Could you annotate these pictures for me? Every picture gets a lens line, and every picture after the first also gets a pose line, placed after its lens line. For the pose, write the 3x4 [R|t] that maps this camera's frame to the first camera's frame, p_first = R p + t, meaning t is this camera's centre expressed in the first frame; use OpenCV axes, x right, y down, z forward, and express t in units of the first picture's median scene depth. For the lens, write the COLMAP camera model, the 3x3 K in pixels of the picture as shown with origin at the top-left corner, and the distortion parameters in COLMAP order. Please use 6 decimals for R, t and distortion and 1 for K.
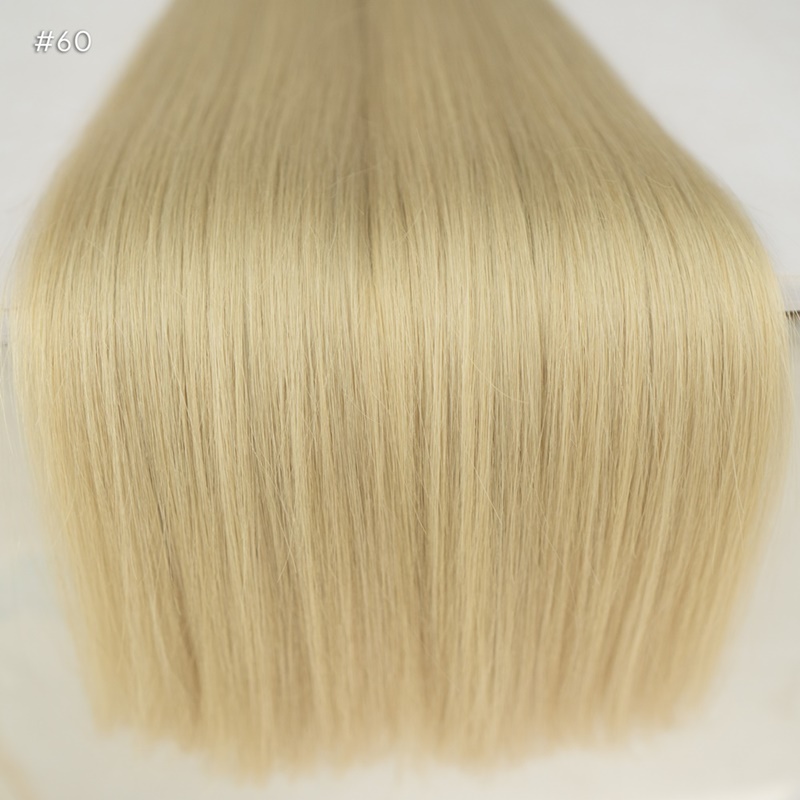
lens RADIAL K [[1293.9, 0, 400.0], [0, 1293.9, 400.0], [0, 0, 1]] dist [-0.311658, 0.954935]
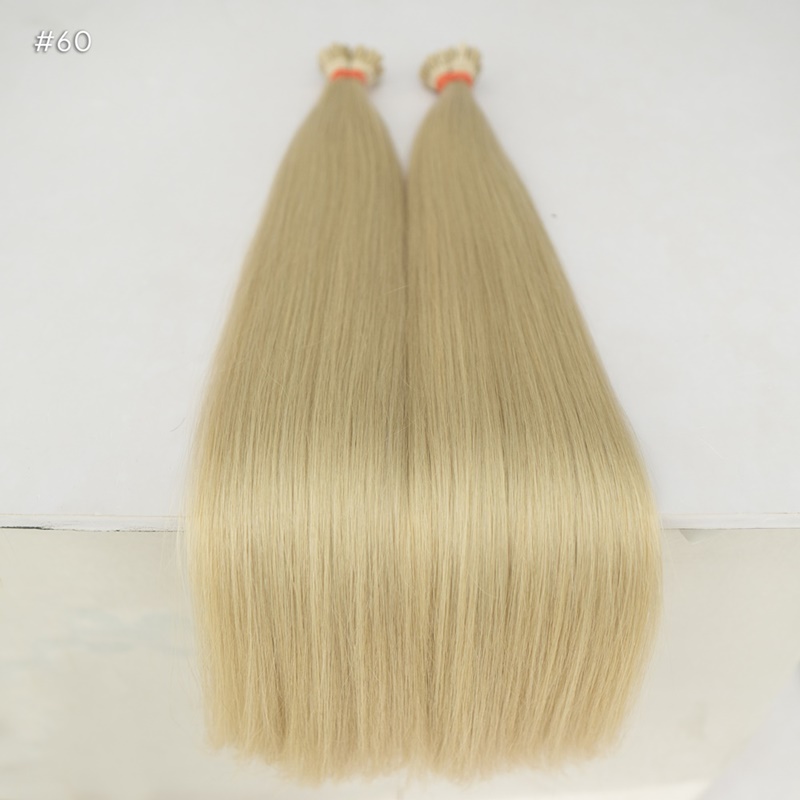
lens RADIAL K [[1293.9, 0, 400.0], [0, 1293.9, 400.0], [0, 0, 1]] dist [-0.311658, 0.954935]
pose [[0.998911, 0.046188, -0.006524, -0.027763], [-0.045661, 0.996794, 0.065696, -0.334057], [0.009537, -0.065327, 0.997818, -0.618575]]
